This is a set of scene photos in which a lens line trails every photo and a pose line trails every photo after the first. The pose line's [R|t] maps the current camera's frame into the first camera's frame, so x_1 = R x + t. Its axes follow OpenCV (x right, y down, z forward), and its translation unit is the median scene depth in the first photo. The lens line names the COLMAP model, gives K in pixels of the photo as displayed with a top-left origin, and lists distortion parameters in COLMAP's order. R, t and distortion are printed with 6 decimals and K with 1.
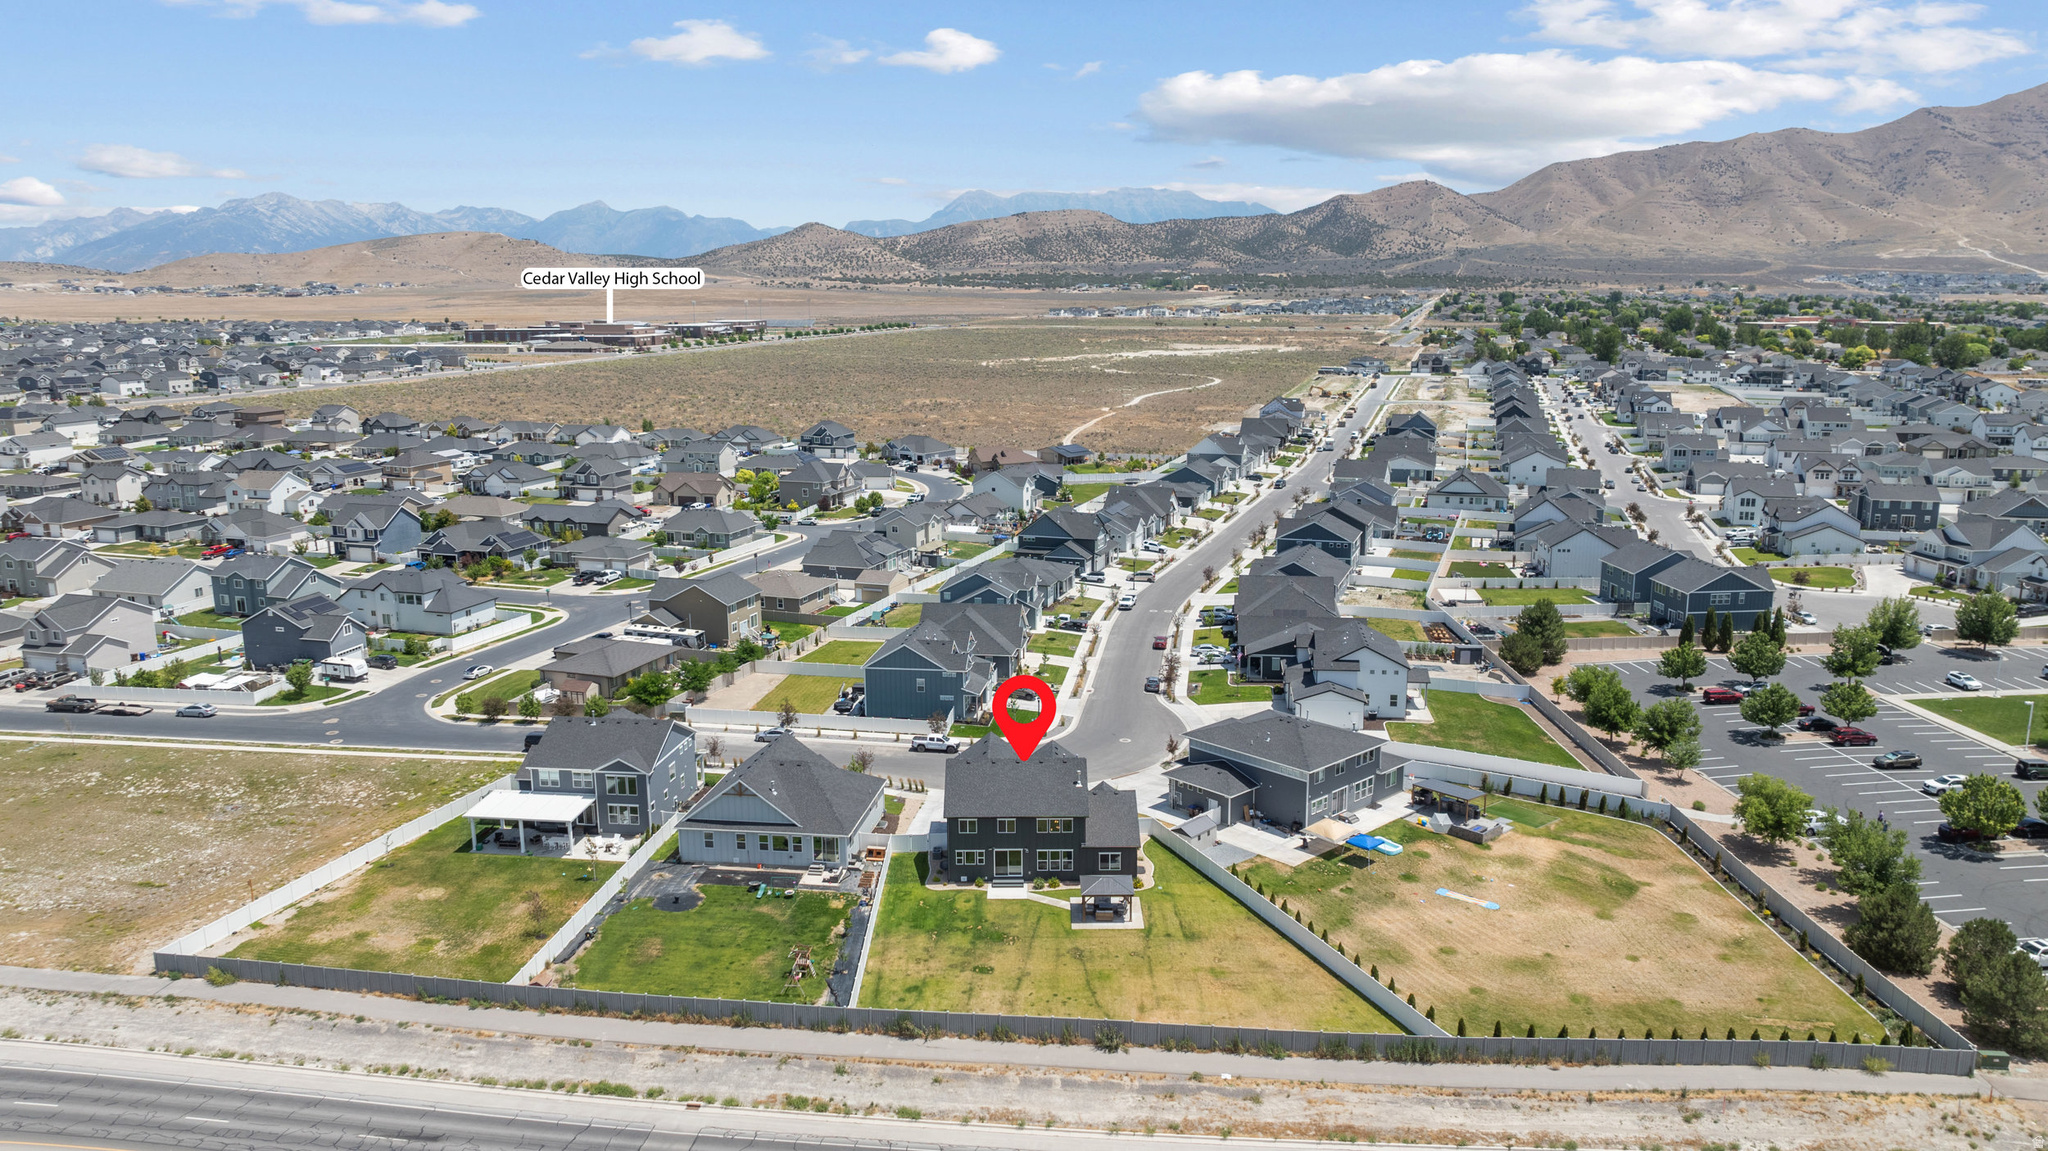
lens RADIAL K [[1440.1, 0, 1026.5], [0, 1440.1, 591.1], [0, 0, 1]] dist [-0.029864, 0.032541]
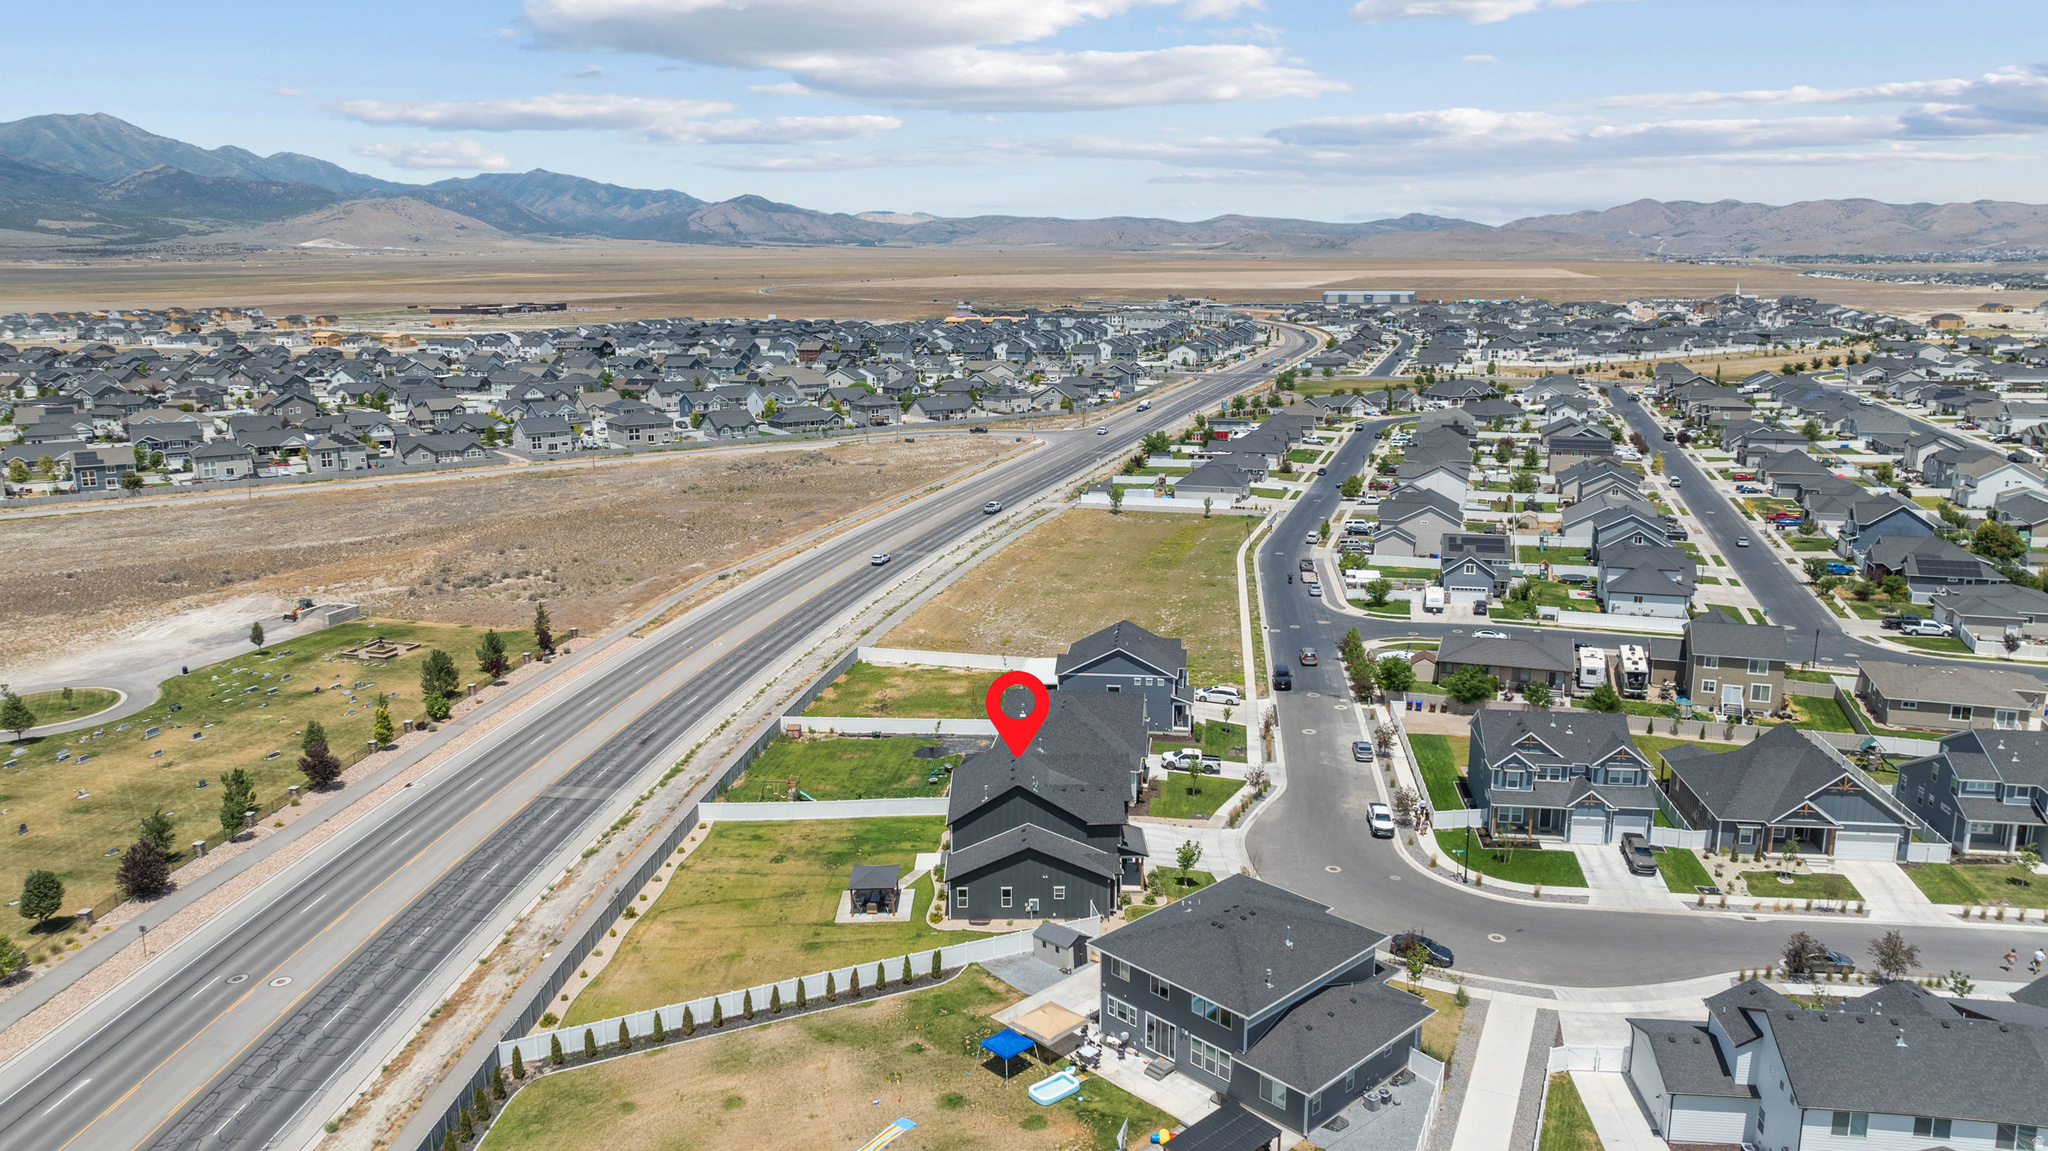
lens RADIAL K [[1440.1, 0, 1025.0], [0, 1440.1, 564.1], [0, 0, 1]] dist [-0.029864, 0.032541]
pose [[0.008776, 0.212784, -0.977060, 0.445057], [-0.208051, 0.956103, 0.206351, -0.100201], [0.978079, 0.201468, 0.052660, 0.471212]]
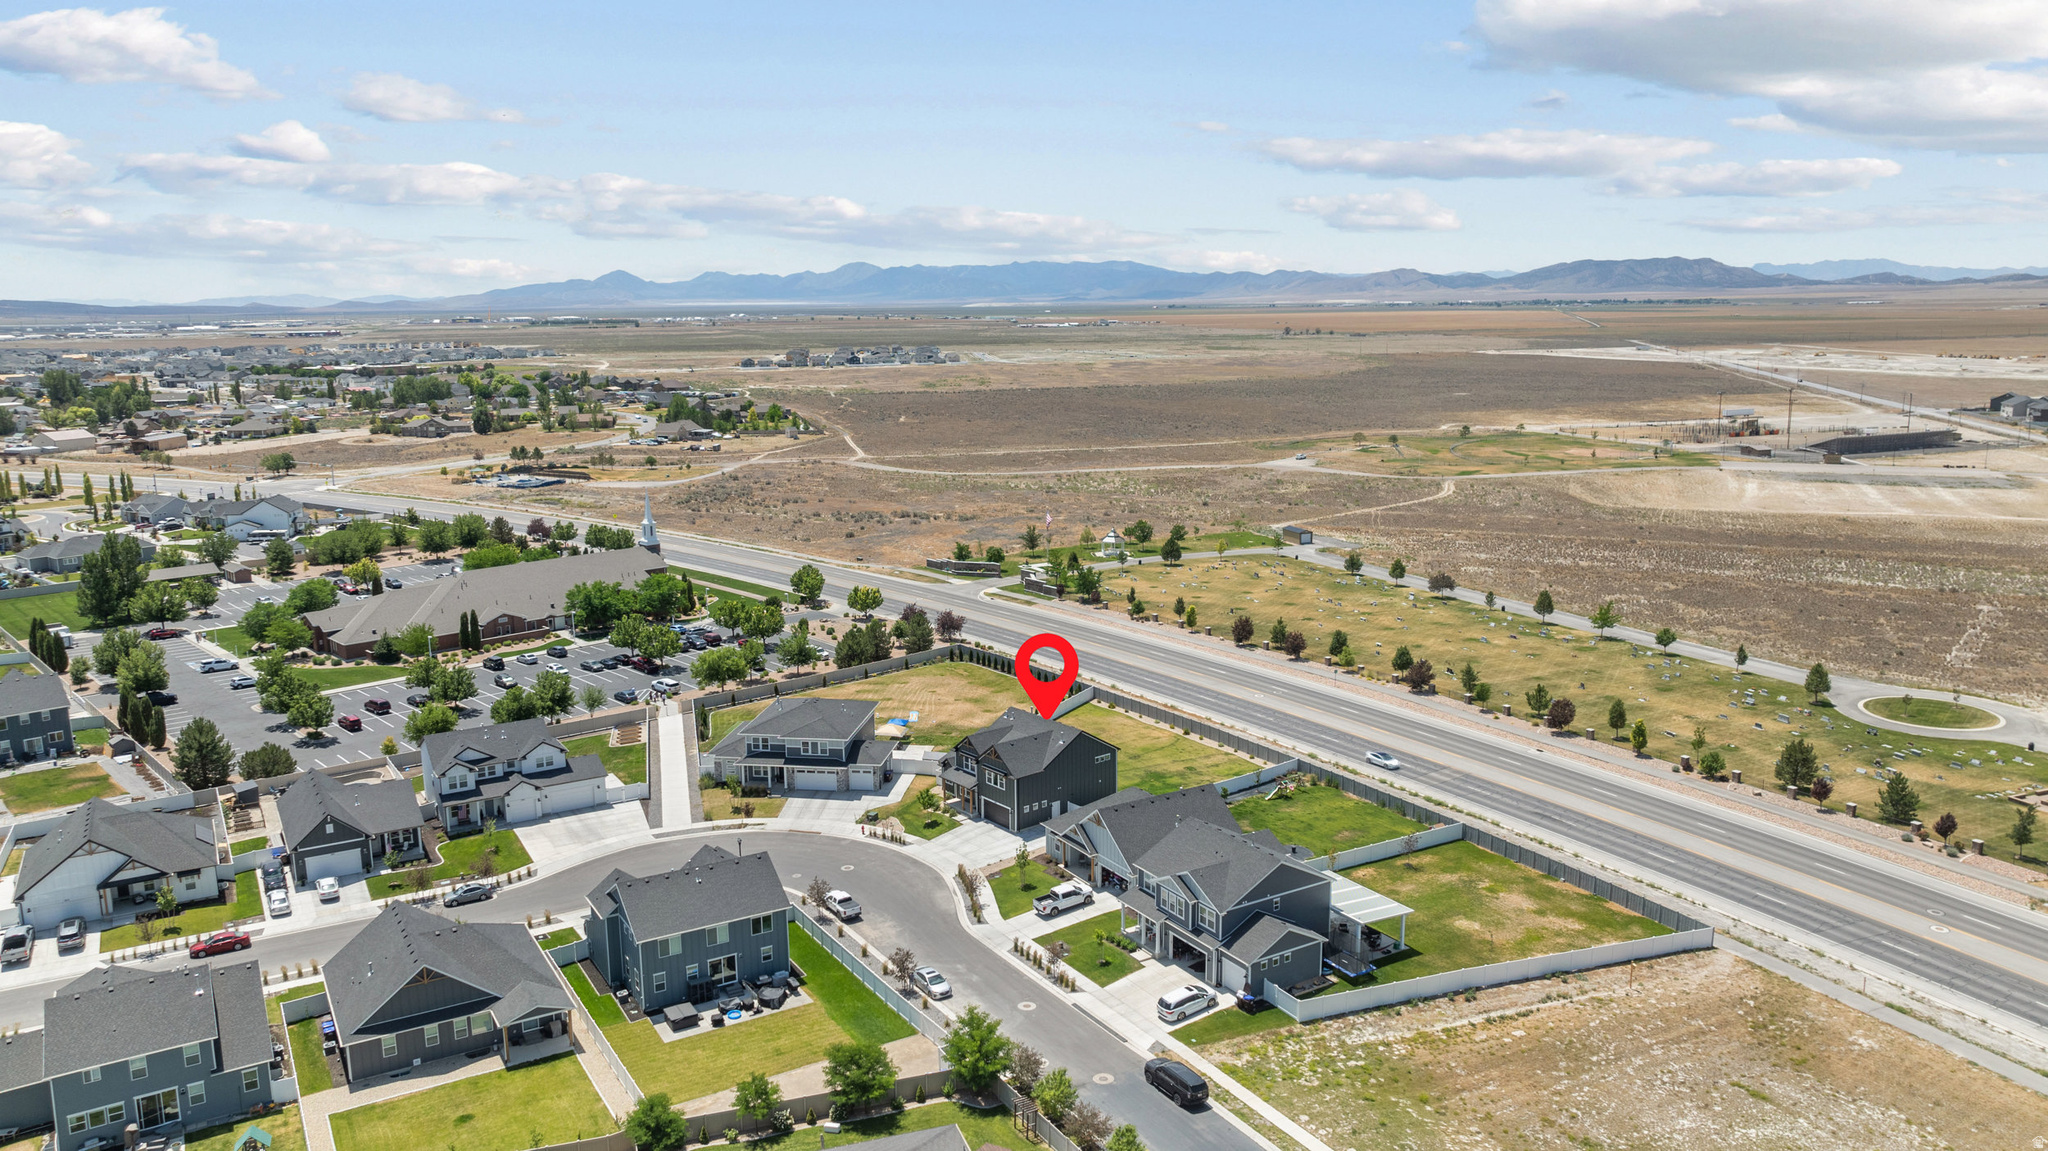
lens RADIAL K [[1440.1, 0, 1031.3], [0, 1440.1, 529.3], [0, 0, 1]] dist [-0.029864, 0.032541]
pose [[-0.634458, -0.109070, 0.765224, -0.479216], [0.179386, 0.942188, 0.283025, -0.201852], [-0.751854, 0.316838, -0.578212, 0.854123]]
